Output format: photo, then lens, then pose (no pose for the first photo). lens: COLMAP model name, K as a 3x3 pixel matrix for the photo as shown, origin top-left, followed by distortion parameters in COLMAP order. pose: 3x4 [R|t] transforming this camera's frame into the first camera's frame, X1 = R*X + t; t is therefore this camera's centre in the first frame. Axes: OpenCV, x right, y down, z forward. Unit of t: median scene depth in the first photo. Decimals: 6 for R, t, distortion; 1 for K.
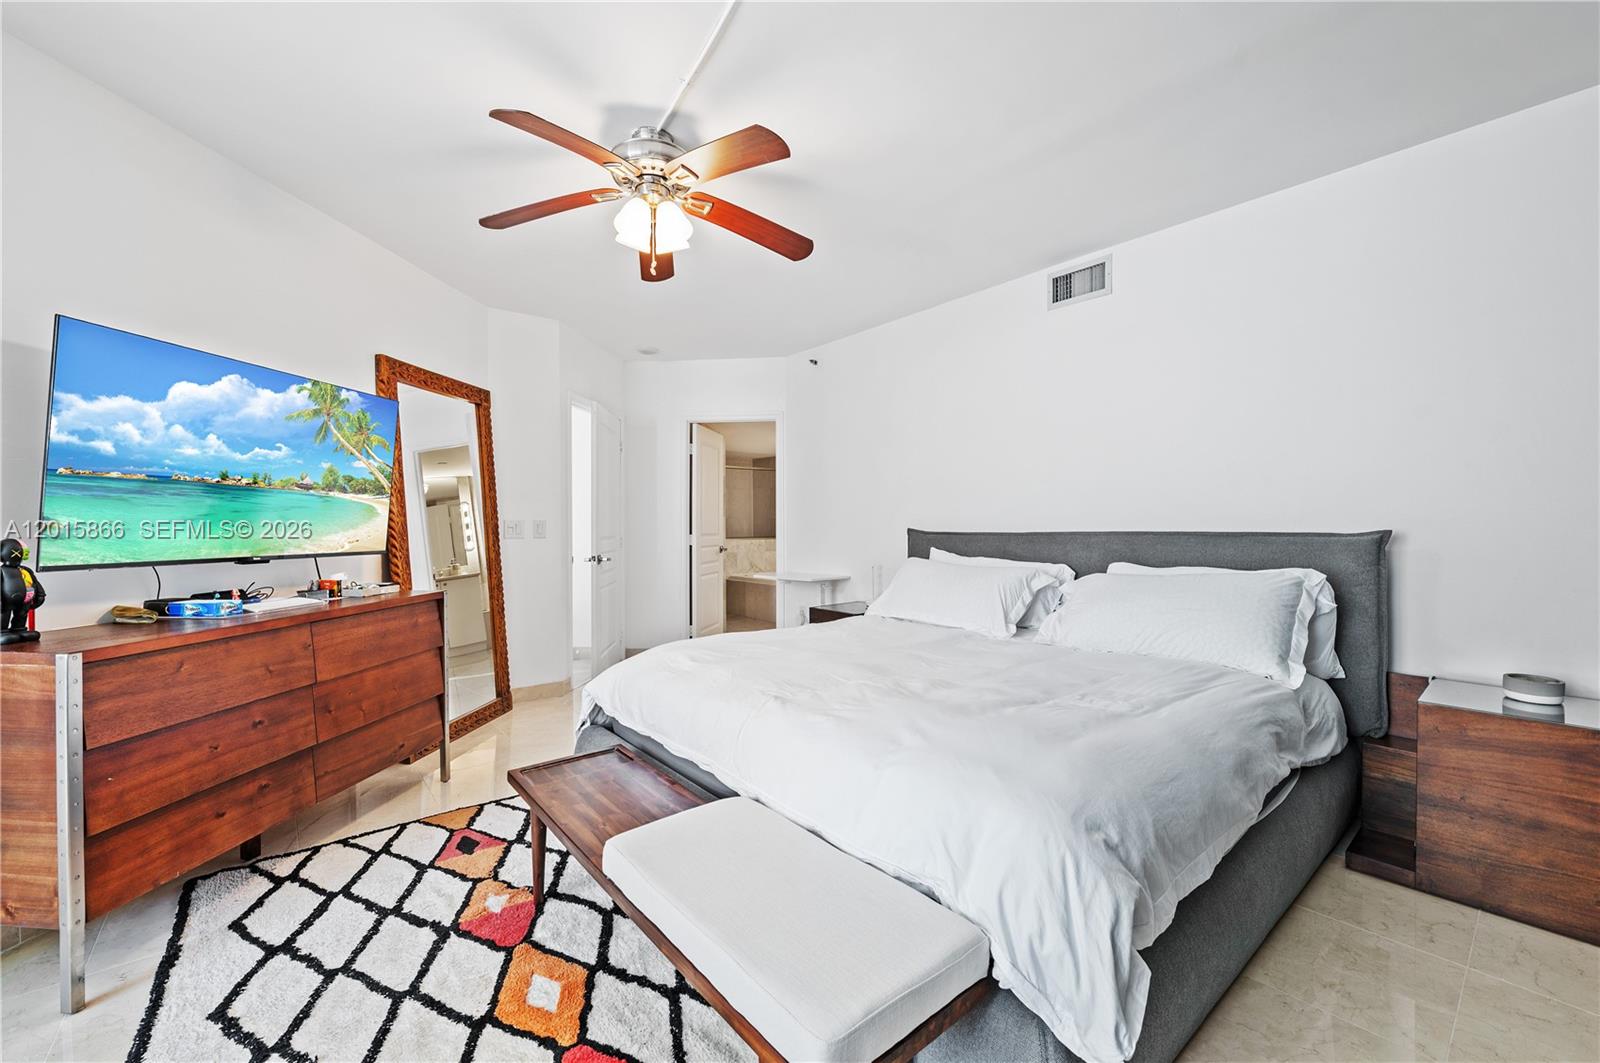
lens RADIAL K [[639.2, 0, 801.5], [0, 639.2, 529.7], [0, 0, 1]] dist [0.001769, 0.000059]
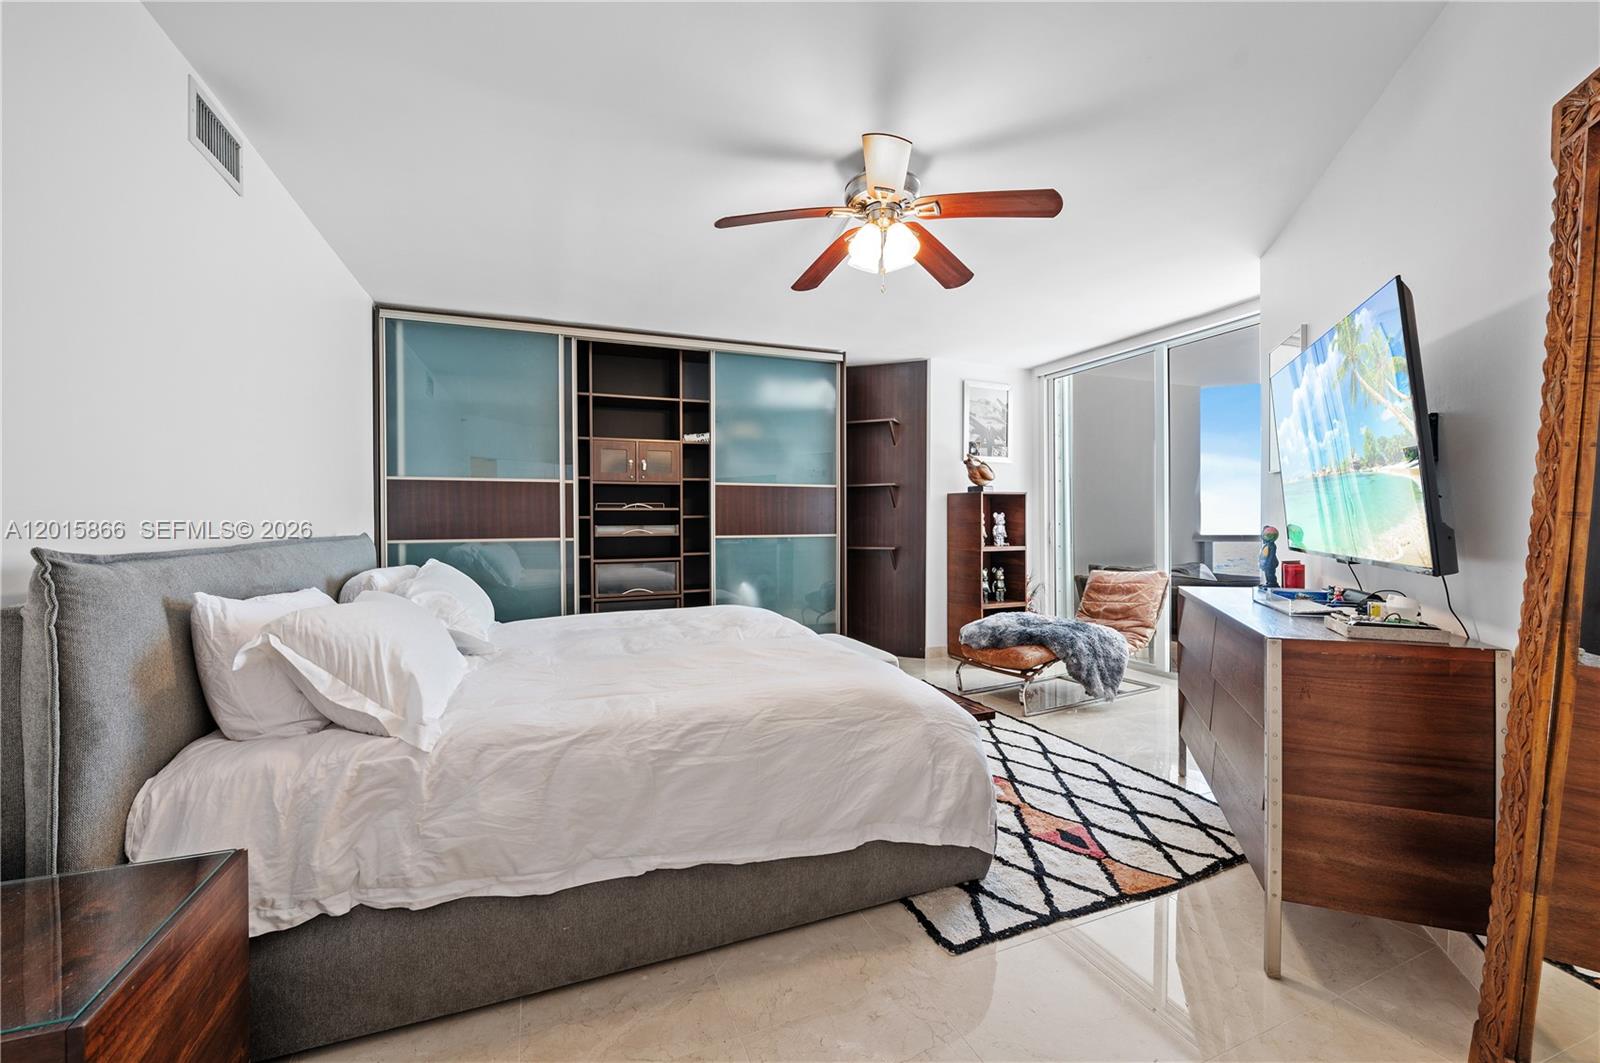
lens RADIAL K [[639.2, 0, 801.1], [0, 639.2, 526.3], [0, 0, 1]] dist [0.001769, 0.000059]
pose [[-0.952289, 0.007073, 0.305114, -0.439385], [0.008651, 0.999955, 0.003821, -0.003134], [-0.305074, 0.006279, -0.952308, 2.140873]]
